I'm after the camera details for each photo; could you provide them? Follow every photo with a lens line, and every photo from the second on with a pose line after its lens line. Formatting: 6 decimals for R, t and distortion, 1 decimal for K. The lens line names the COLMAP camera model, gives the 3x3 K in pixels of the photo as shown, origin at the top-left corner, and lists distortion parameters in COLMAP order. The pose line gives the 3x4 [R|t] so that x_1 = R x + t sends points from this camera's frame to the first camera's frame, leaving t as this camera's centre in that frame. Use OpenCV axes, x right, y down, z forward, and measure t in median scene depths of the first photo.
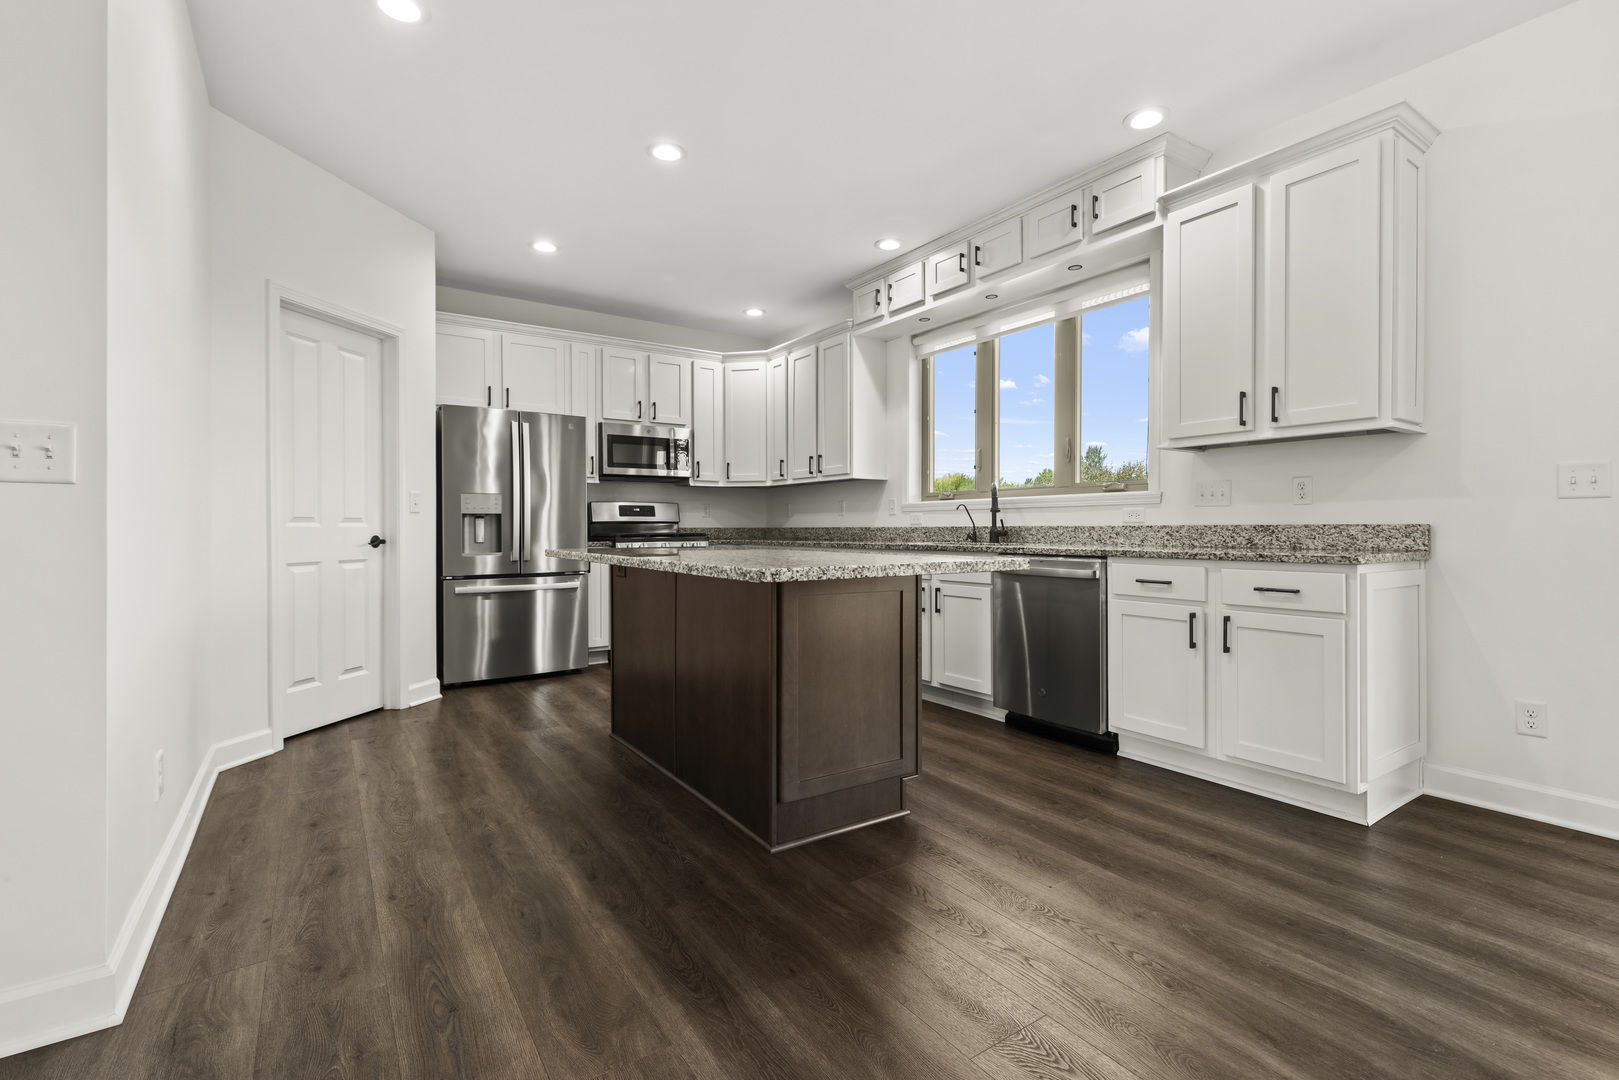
lens RADIAL K [[729.7, 0, 810.0], [0, 729.7, 527.5], [0, 0, 1]] dist [0.003355, -0.002774]
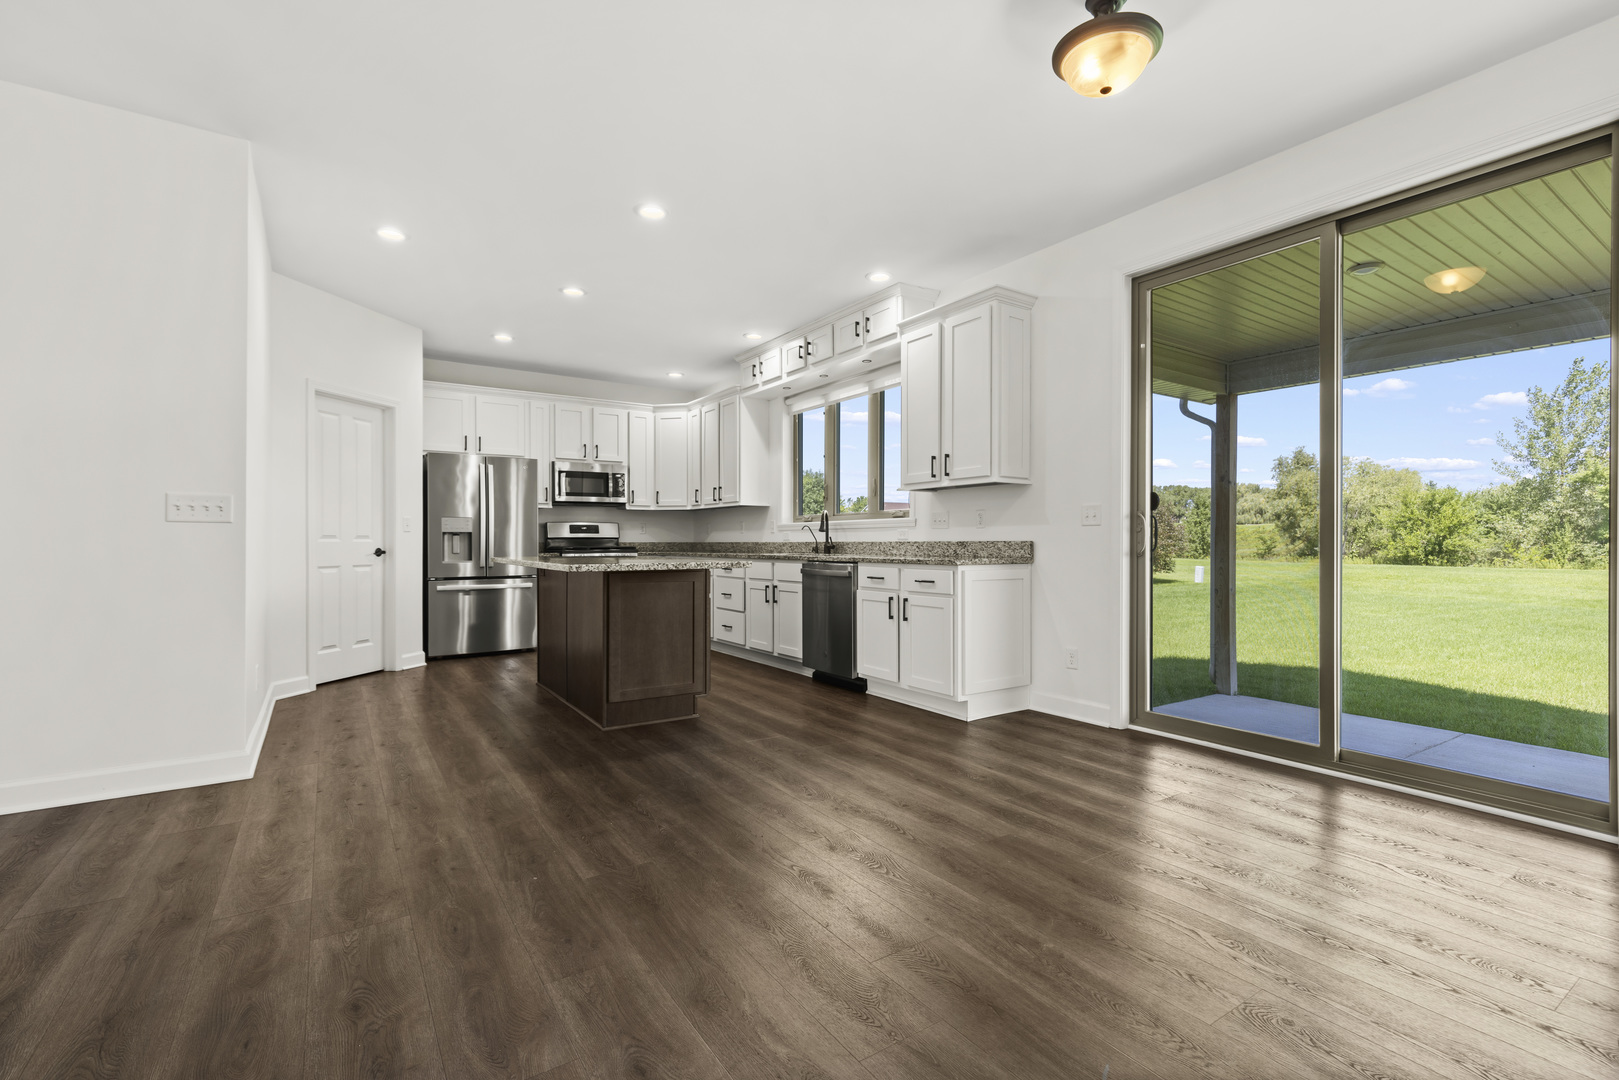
lens RADIAL K [[729.7, 0, 816.0], [0, 729.7, 537.4], [0, 0, 1]] dist [0.003355, -0.002774]
pose [[0.999993, 0.000365, -0.003780, 0.279736], [-0.000383, 0.999988, -0.004793, -0.003533], [0.003778, 0.004794, 0.999981, -0.446837]]
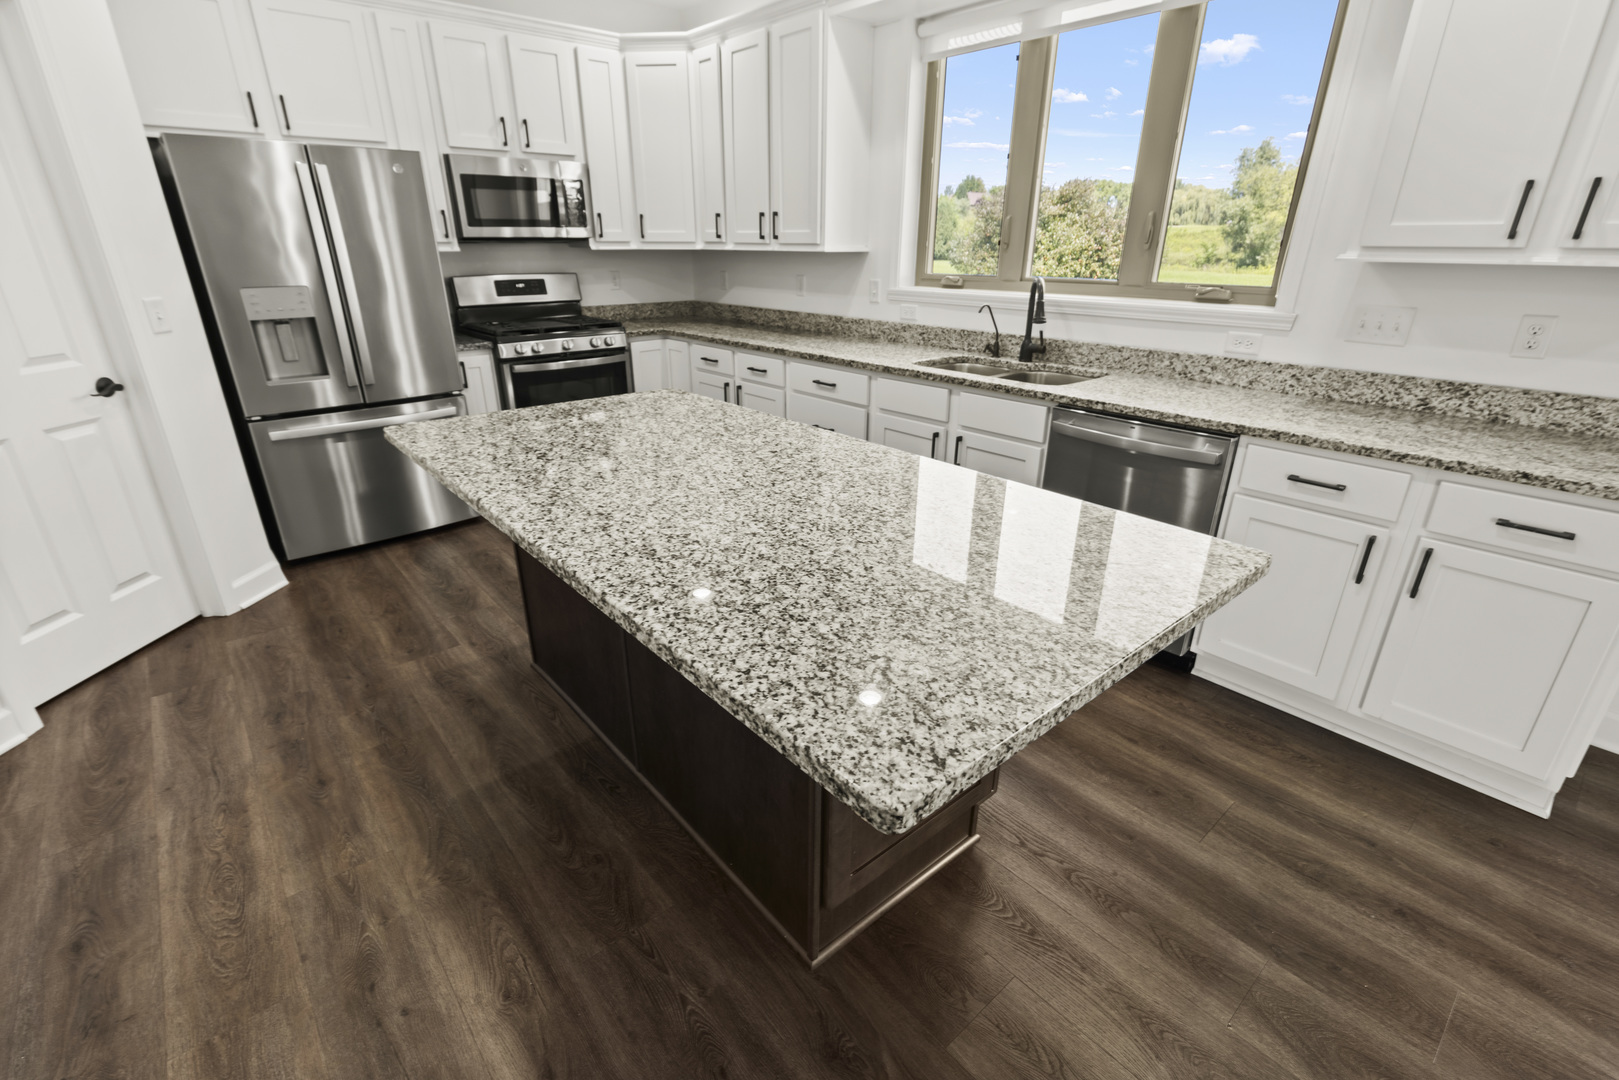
lens RADIAL K [[729.7, 0, 804.7], [0, 729.7, 540.5], [0, 0, 1]] dist [0.003355, -0.002774]
pose [[0.993242, -0.039296, 0.109208, -0.071599], [-0.005226, 0.924845, 0.380309, -0.109016], [-0.115945, -0.378310, 0.918389, 0.318980]]
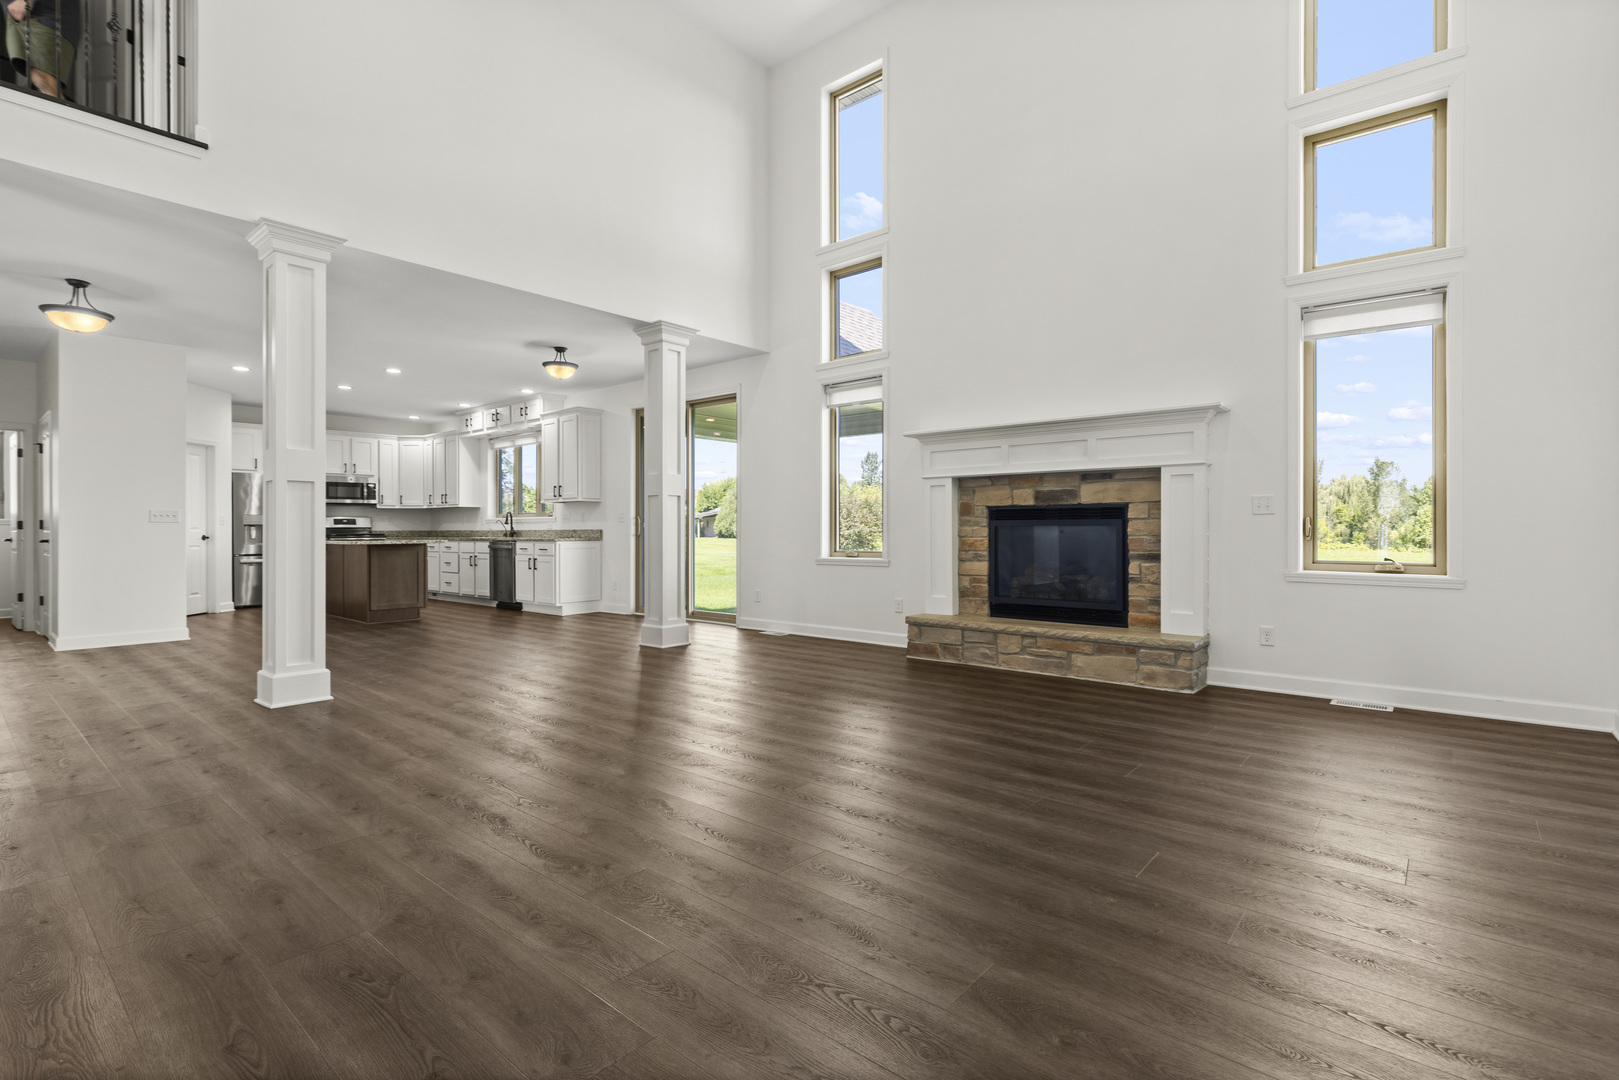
lens RADIAL K [[751.9, 0, 832.9], [0, 751.9, 530.7], [0, 0, 1]] dist [-0.020704, -0.000304]
pose [[0.956921, -0.002784, 0.290334, 0.637093], [0.001908, 0.999993, 0.003300, -0.006149], [-0.290341, -0.002603, 0.956920, -1.864877]]
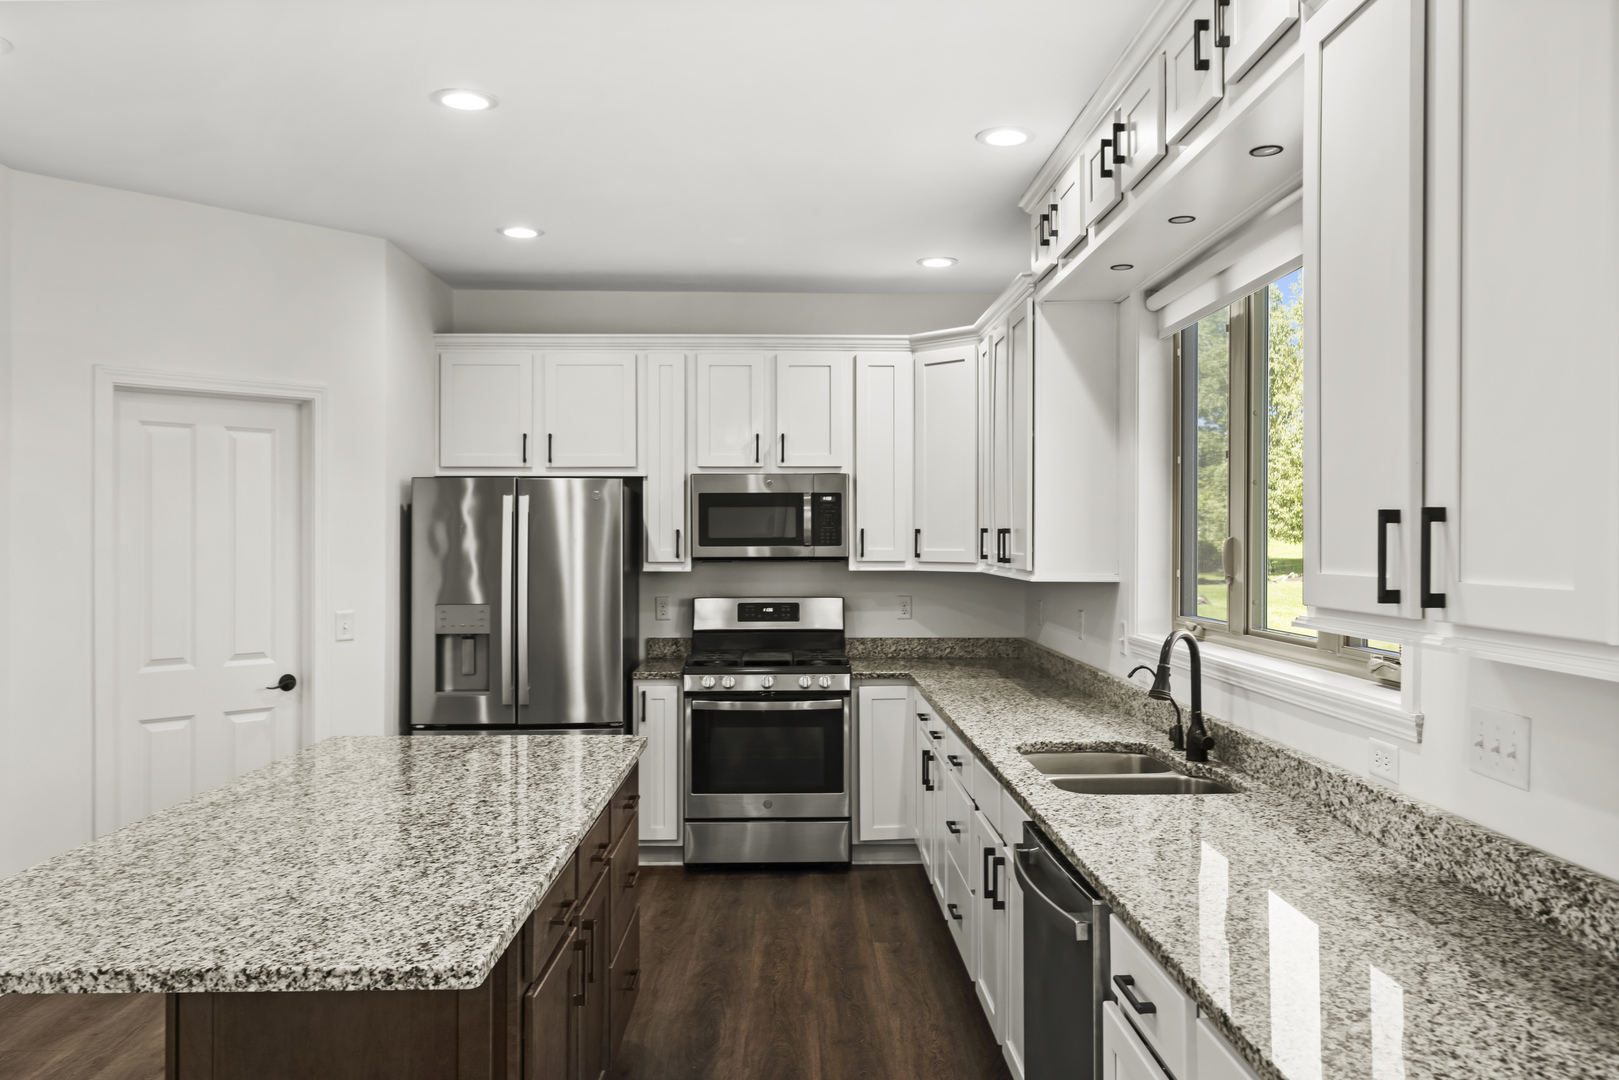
lens RADIAL K [[1206.6, 0, 822.6], [0, 1206.6, 528.7], [0, 0, 1]] dist [-0.012585, 0.010326]
pose [[0.844404, -0.000890, -0.535707, 0.540690], [-0.002369, 0.999983, -0.005396, -0.138964], [0.535702, 0.005826, 0.844387, 0.287628]]
